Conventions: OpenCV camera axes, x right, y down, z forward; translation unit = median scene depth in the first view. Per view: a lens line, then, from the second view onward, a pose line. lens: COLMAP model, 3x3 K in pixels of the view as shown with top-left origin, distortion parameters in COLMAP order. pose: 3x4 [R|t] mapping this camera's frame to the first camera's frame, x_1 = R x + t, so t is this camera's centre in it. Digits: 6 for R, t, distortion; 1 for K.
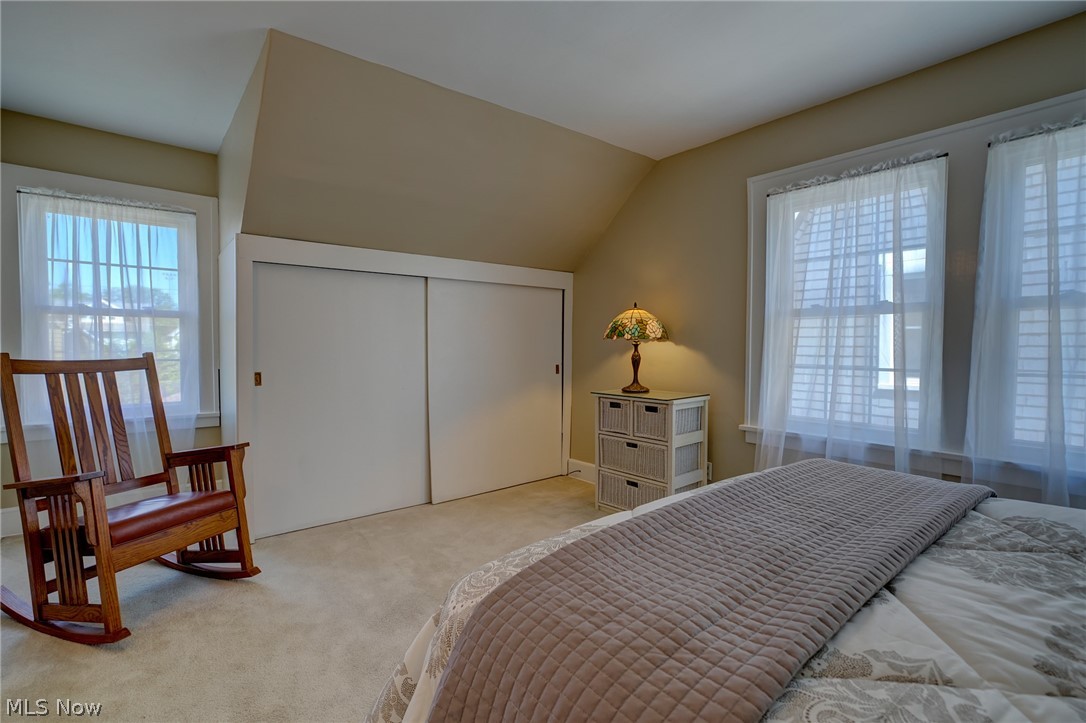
lens RADIAL K [[502.8, 0, 541.3], [0, 502.8, 364.7], [0, 0, 1]] dist [-0.035759, 0.018185]
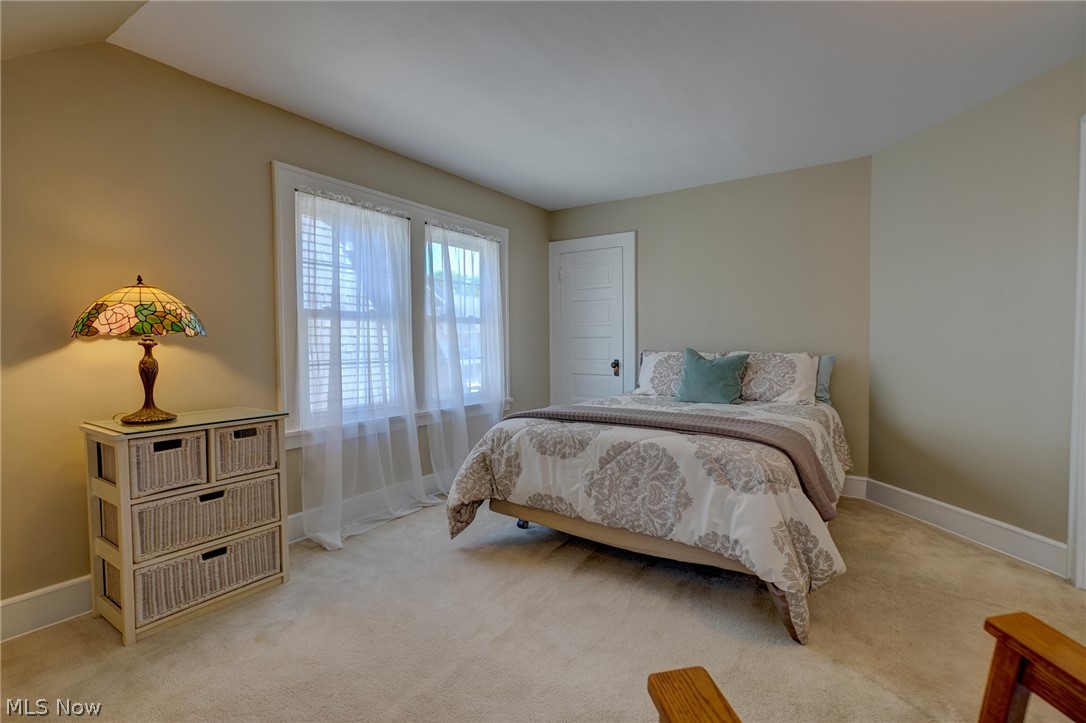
lens RADIAL K [[502.8, 0, 541.3], [0, 502.8, 364.7], [0, 0, 1]] dist [-0.035759, 0.018185]
pose [[-0.292195, -0.040928, 0.955483, -0.568684], [0.049194, 0.997118, 0.057756, -0.029528], [-0.955093, 0.063880, -0.289339, 0.767339]]
